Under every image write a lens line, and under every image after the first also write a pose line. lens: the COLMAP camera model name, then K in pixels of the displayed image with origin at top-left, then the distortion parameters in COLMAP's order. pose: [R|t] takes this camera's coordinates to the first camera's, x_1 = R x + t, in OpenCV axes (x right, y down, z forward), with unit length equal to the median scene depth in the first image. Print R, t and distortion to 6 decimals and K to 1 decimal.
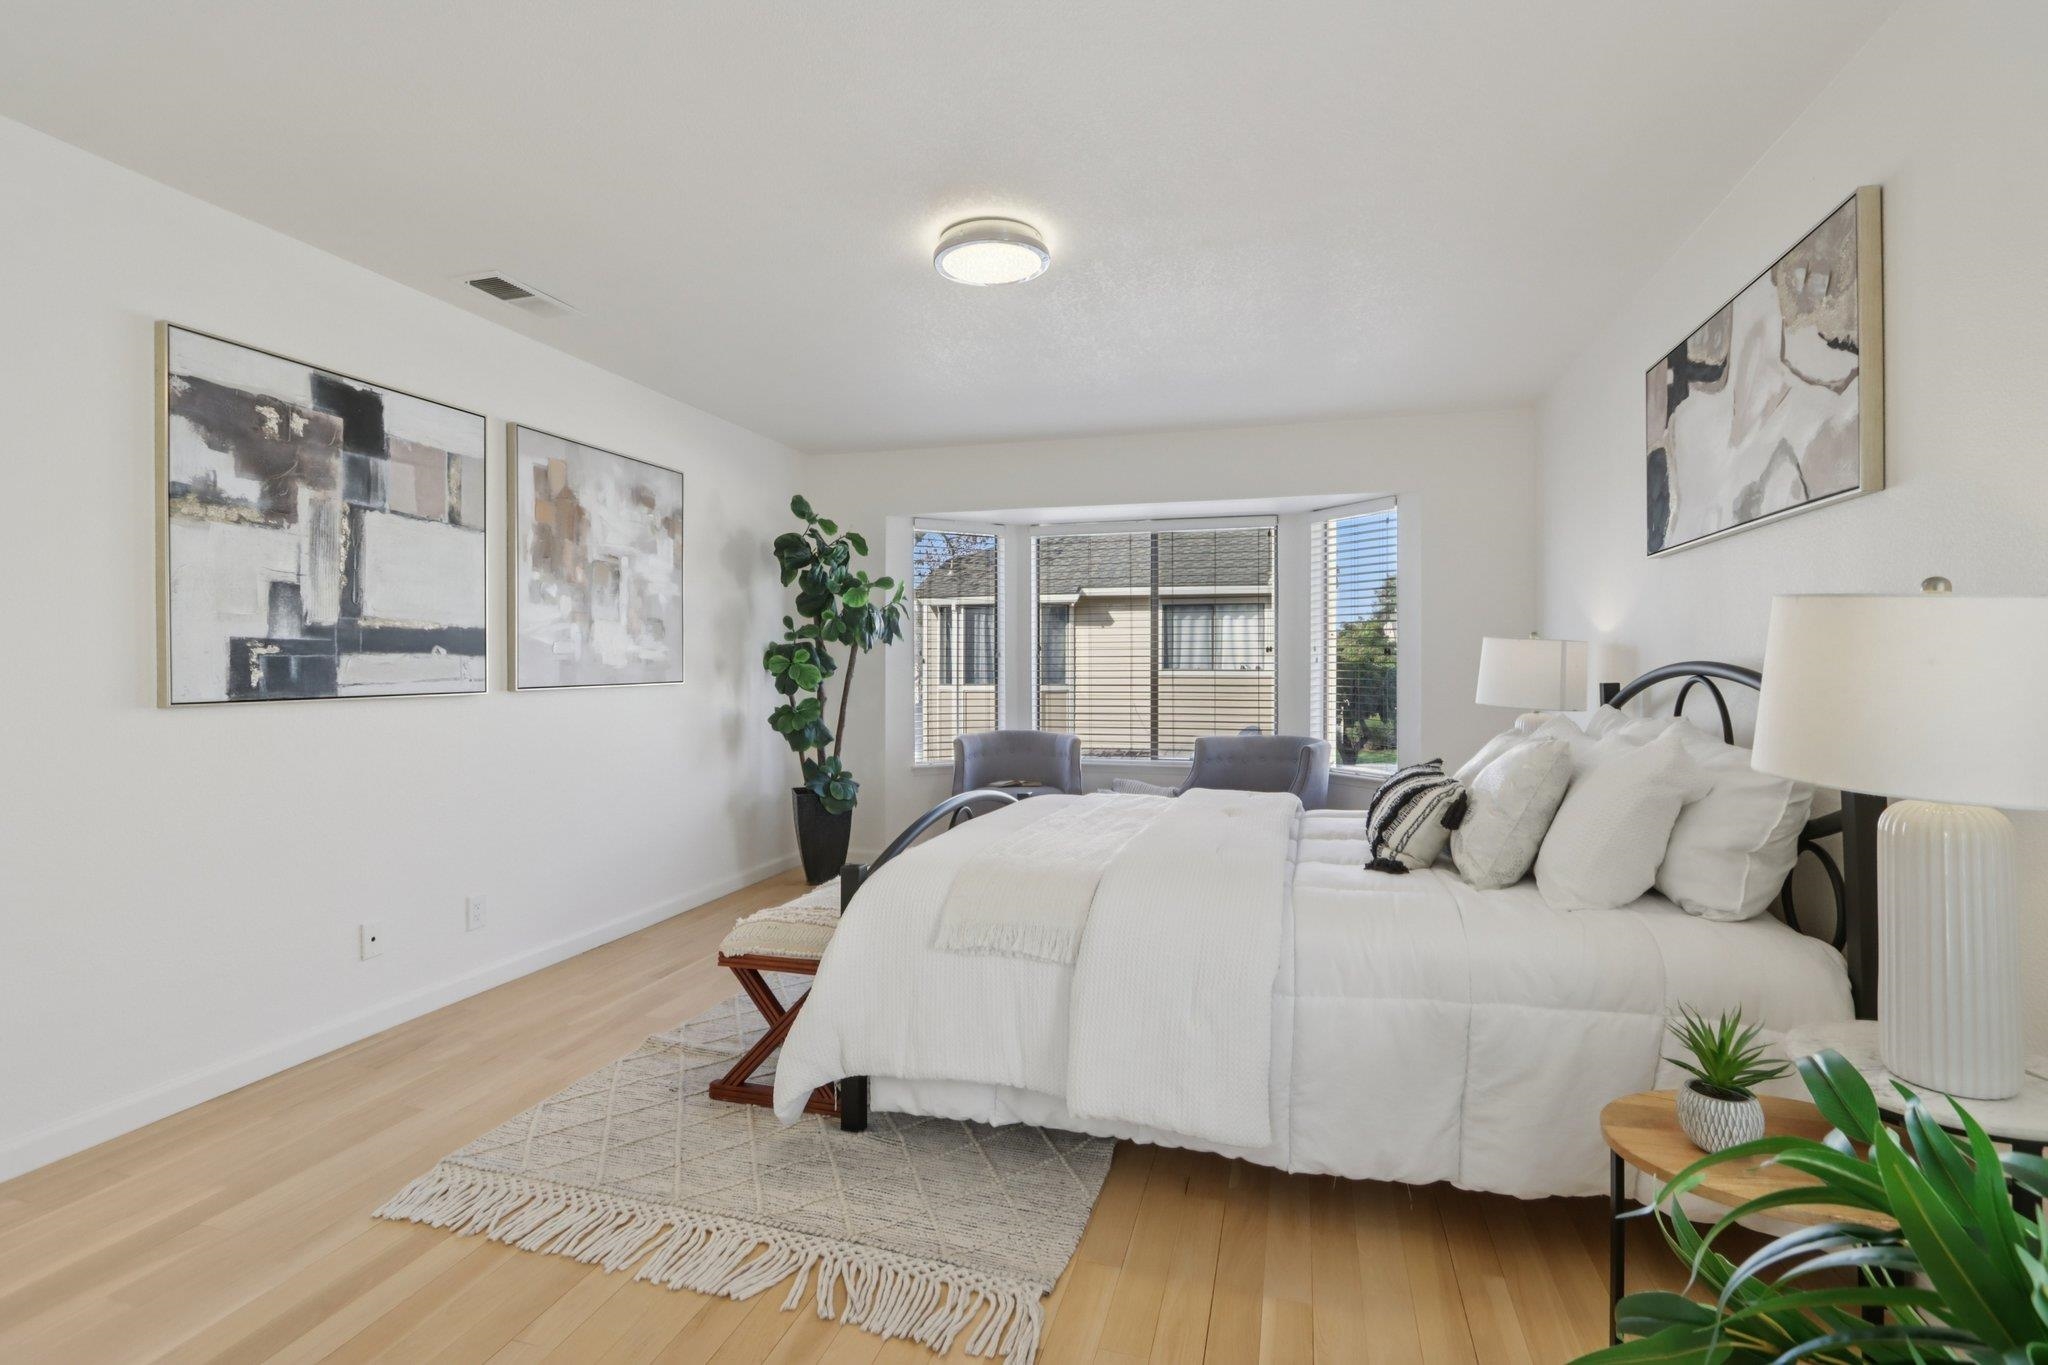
lens RADIAL K [[945.9, 0, 1027.2], [0, 945.9, 670.1], [0, 0, 1]] dist [-0.011226, 0.000490]
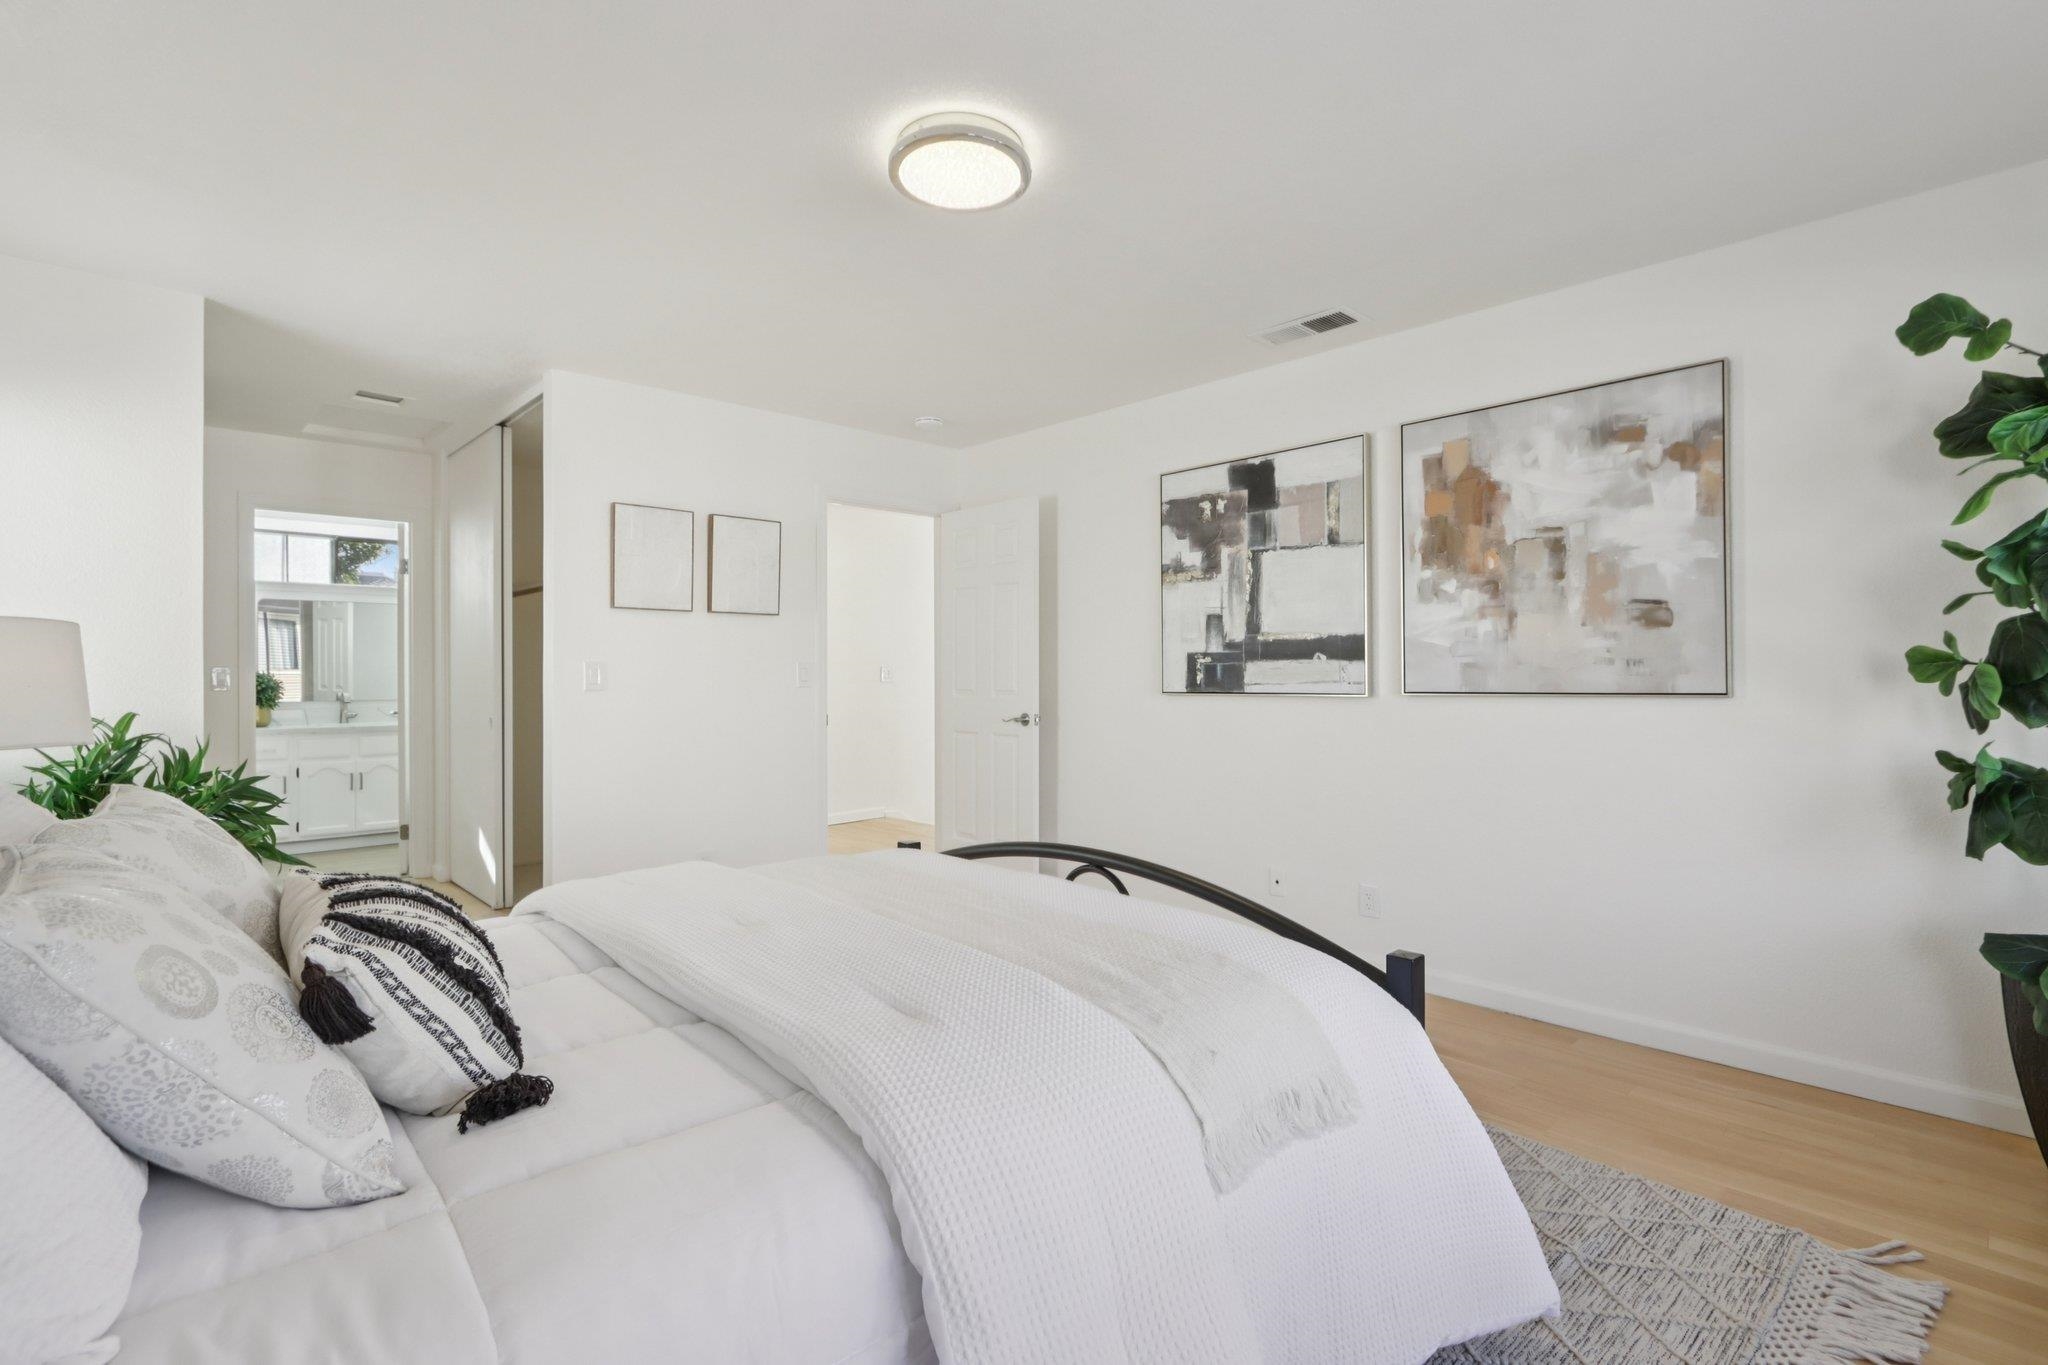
lens RADIAL K [[945.9, 0, 1028.5], [0, 945.9, 678.7], [0, 0, 1]] dist [-0.011226, 0.000490]
pose [[-0.498011, 0.004871, -0.867157, 0.617811], [-0.002615, 0.999971, 0.007119, -0.001335], [0.867167, 0.005813, -0.497984, 1.395116]]
